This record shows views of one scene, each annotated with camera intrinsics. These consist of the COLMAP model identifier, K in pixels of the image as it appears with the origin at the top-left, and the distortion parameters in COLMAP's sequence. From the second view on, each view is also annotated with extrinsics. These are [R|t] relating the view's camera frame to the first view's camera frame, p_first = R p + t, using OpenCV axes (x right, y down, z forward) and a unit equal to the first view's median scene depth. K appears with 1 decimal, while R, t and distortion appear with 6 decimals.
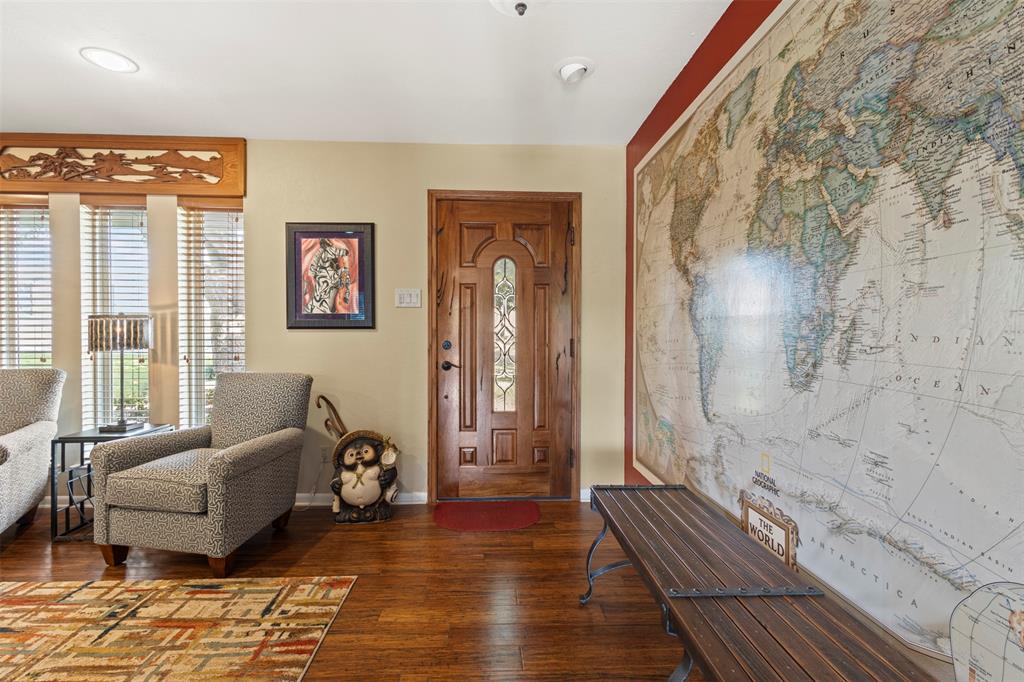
lens RADIAL K [[470.4, 0, 505.5], [0, 470.4, 338.9], [0, 0, 1]] dist [0.012933, -0.003771]
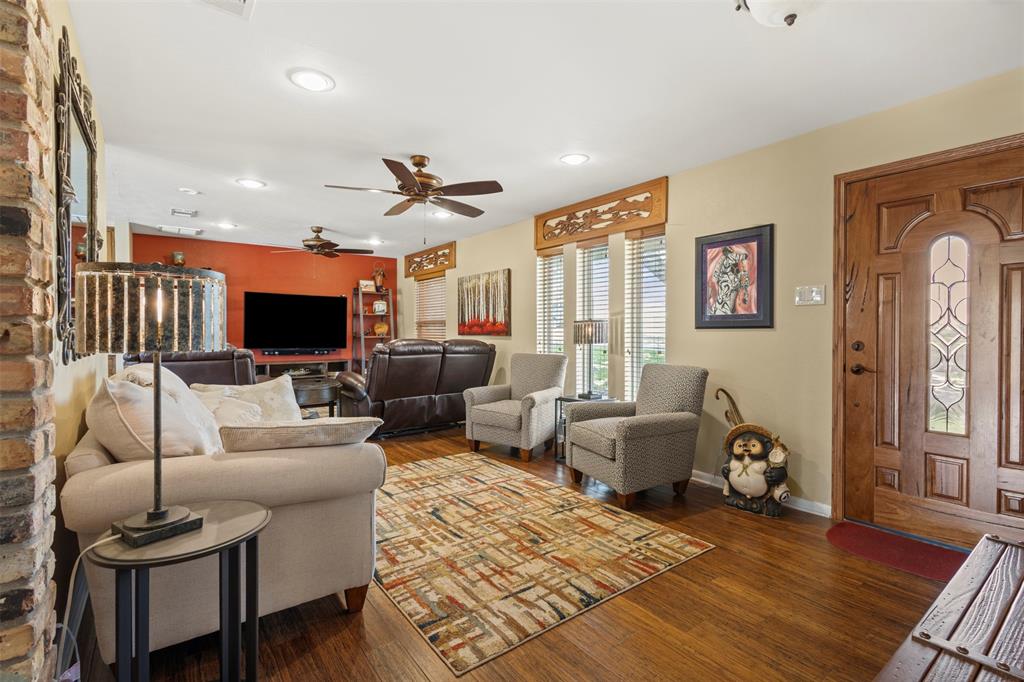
lens RADIAL K [[470.4, 0, 513.5], [0, 470.4, 339.6], [0, 0, 1]] dist [0.012933, -0.003771]
pose [[0.571812, 0.011264, -0.820307, 0.259739], [-0.010066, 0.999927, 0.006713, 0.002177], [0.820323, 0.004419, 0.571884, -0.039945]]
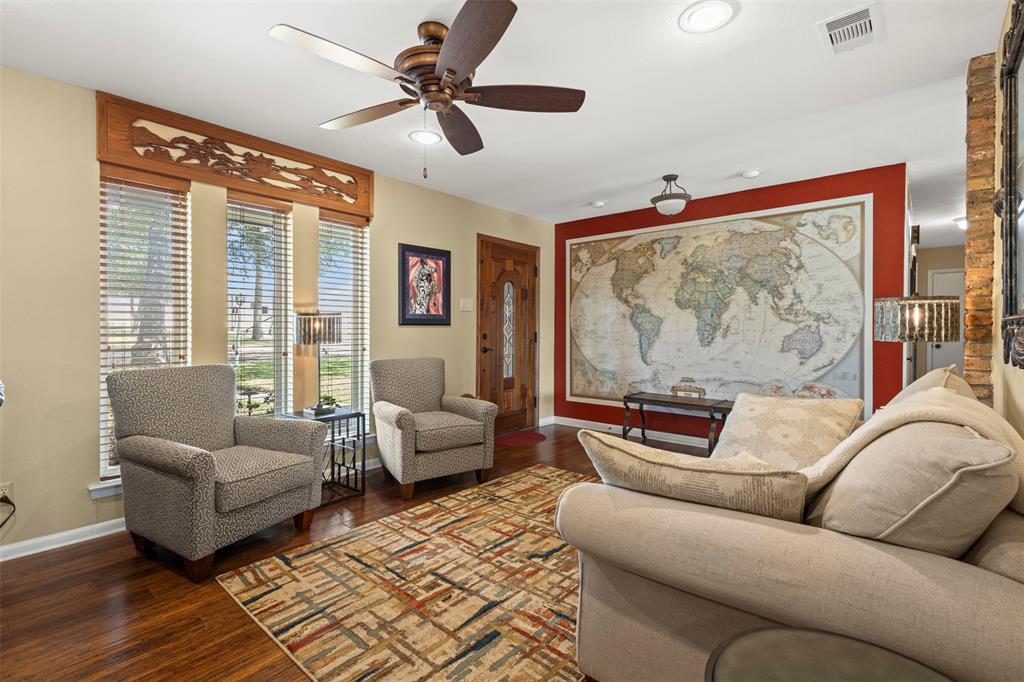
lens RADIAL K [[470.4, 0, 506.9], [0, 470.4, 329.9], [0, 0, 1]] dist [0.012933, -0.003771]
pose [[0.688099, -0.001858, 0.725614, -1.312598], [0.005927, 0.999978, -0.003060, -0.002422], [-0.725593, 0.006406, 0.688095, -0.113492]]
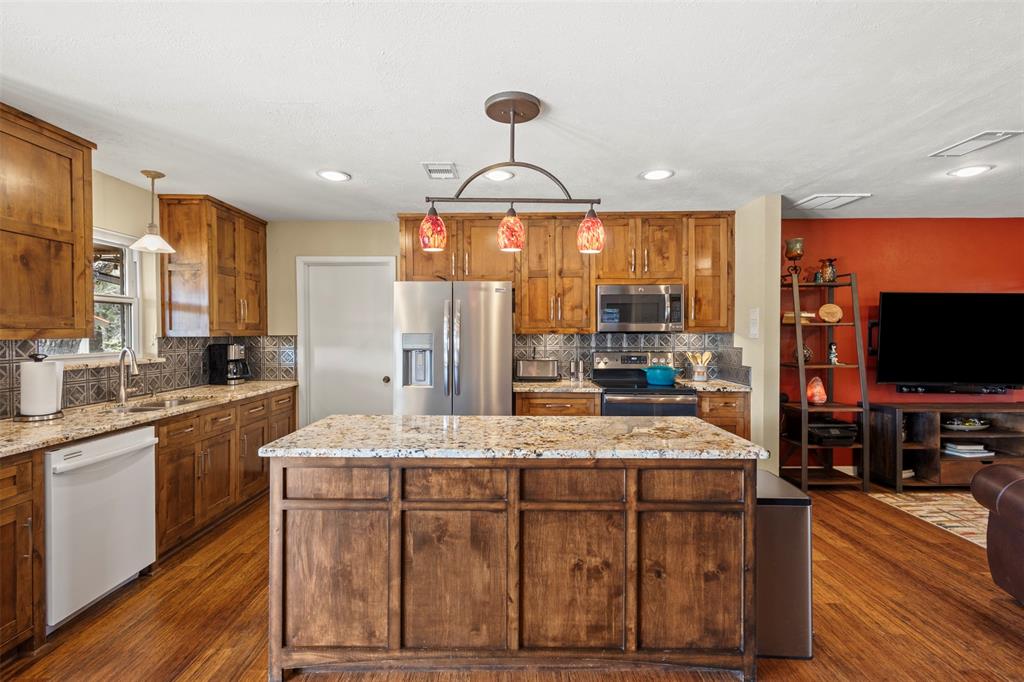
lens RADIAL K [[470.4, 0, 520.9], [0, 470.4, 339.2], [0, 0, 1]] dist [0.012933, -0.003771]
pose [[-0.999551, -0.009937, 0.028258, 0.727745], [-0.009339, 0.999731, 0.021234, -0.063513], [-0.028461, 0.020961, -0.999375, 1.589954]]
